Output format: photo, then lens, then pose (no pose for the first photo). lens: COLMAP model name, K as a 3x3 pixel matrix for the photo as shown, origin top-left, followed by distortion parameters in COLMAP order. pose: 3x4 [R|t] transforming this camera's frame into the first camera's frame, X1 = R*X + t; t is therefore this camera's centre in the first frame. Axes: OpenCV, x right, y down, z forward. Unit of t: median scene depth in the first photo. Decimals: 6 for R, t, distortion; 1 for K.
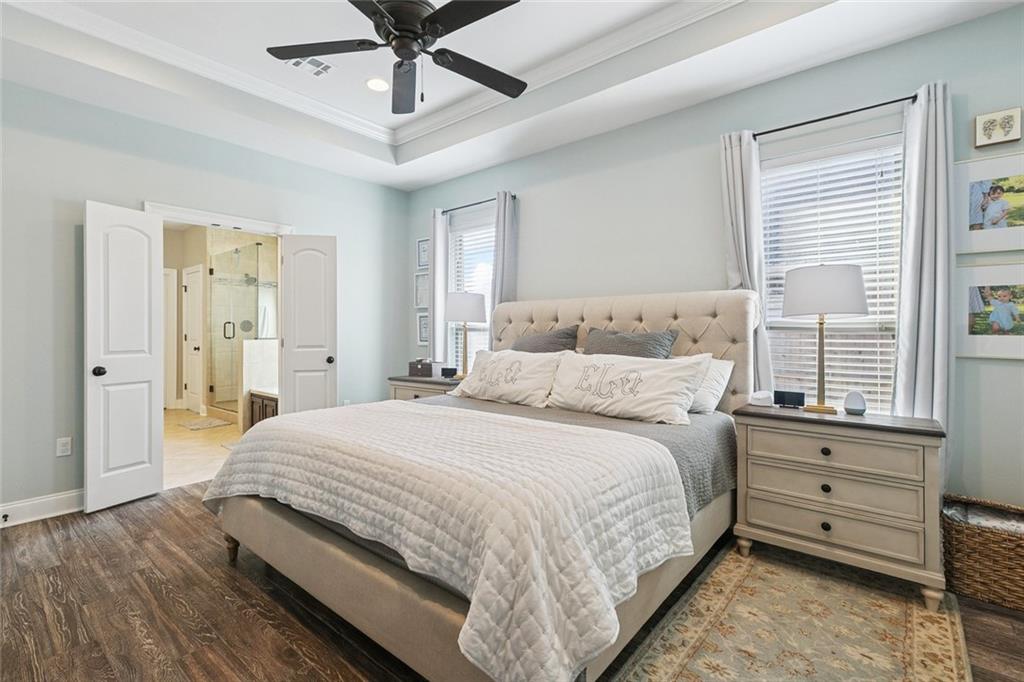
lens RADIAL K [[461.1, 0, 513.4], [0, 461.1, 328.5], [0, 0, 1]] dist [0.004213, -0.000468]
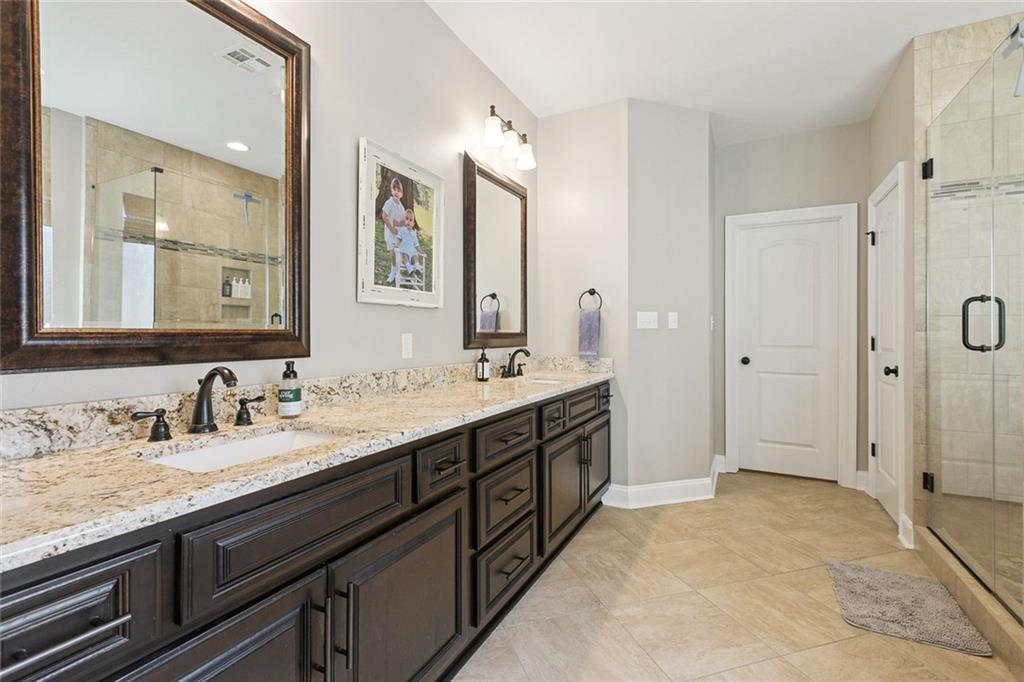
lens RADIAL K [[461.1, 0, 502.4], [0, 461.1, 334.8], [0, 0, 1]] dist [0.004213, -0.000468]
pose [[0.190839, 0.002067, -0.981619, -0.376144], [0.003405, 0.999990, 0.002768, 0.009467], [0.981615, -0.003871, 0.190830, 0.631239]]
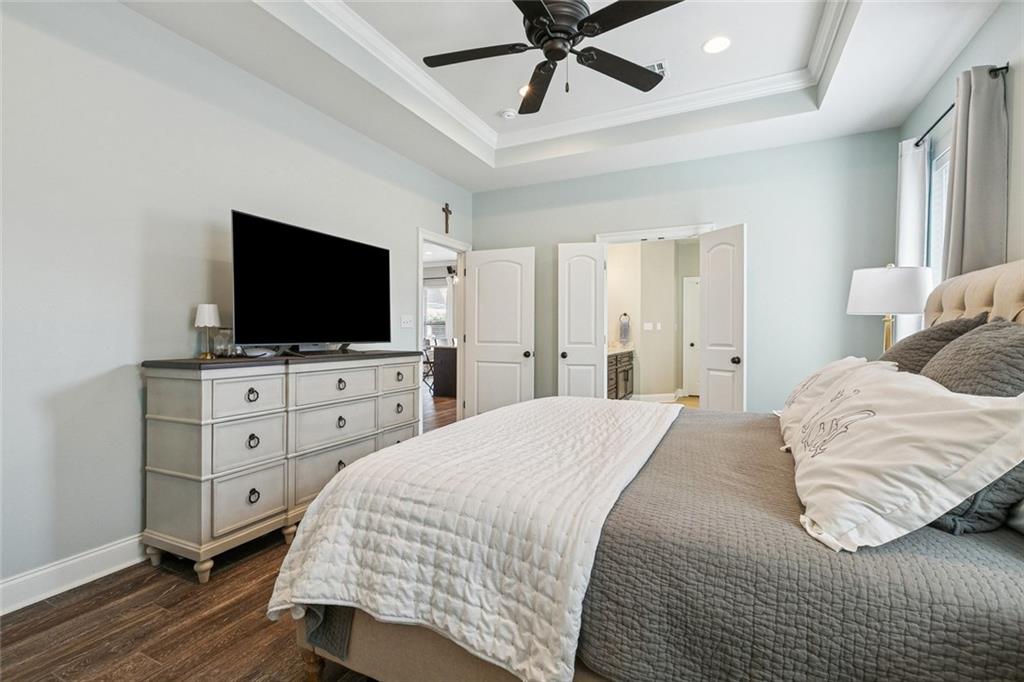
lens RADIAL K [[461.1, 0, 511.4], [0, 461.1, 336.2], [0, 0, 1]] dist [0.004213, -0.000468]
pose [[0.234372, 0.011674, -0.972077, 0.270449], [0.001544, 0.999922, 0.012380, 0.005713], [0.972146, -0.004402, 0.234336, 0.239664]]
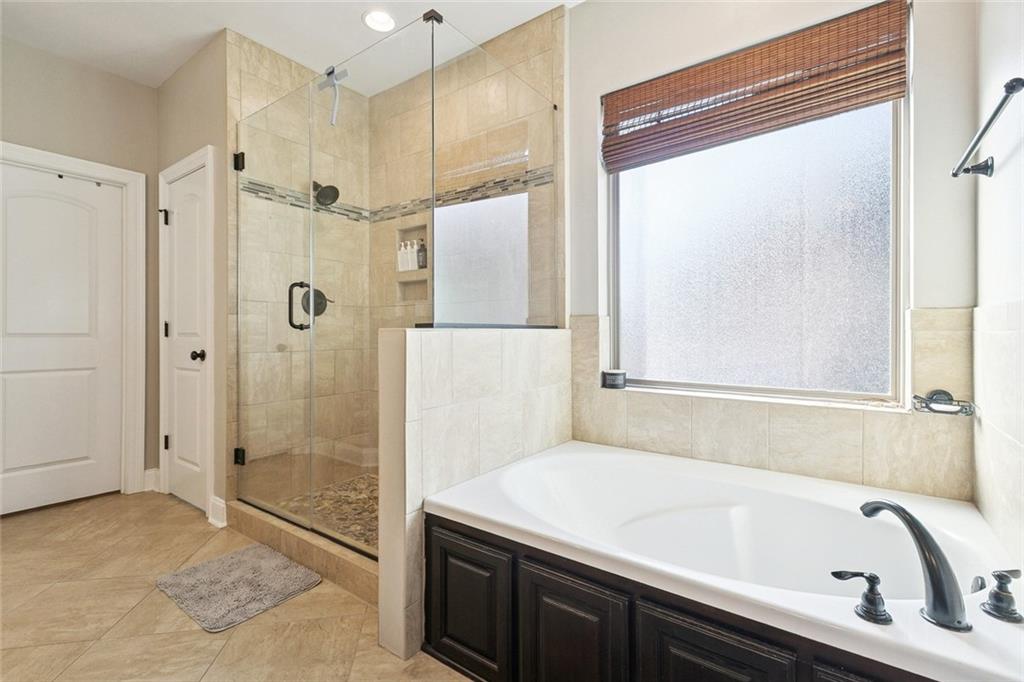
lens RADIAL K [[461.1, 0, 511.6], [0, 461.1, 333.5], [0, 0, 1]] dist [0.004213, -0.000468]
pose [[0.998399, 0.003308, 0.056474, -0.473252], [-0.003559, 0.999984, 0.004342, 0.023517], [-0.056459, -0.004537, 0.998395, 0.631978]]
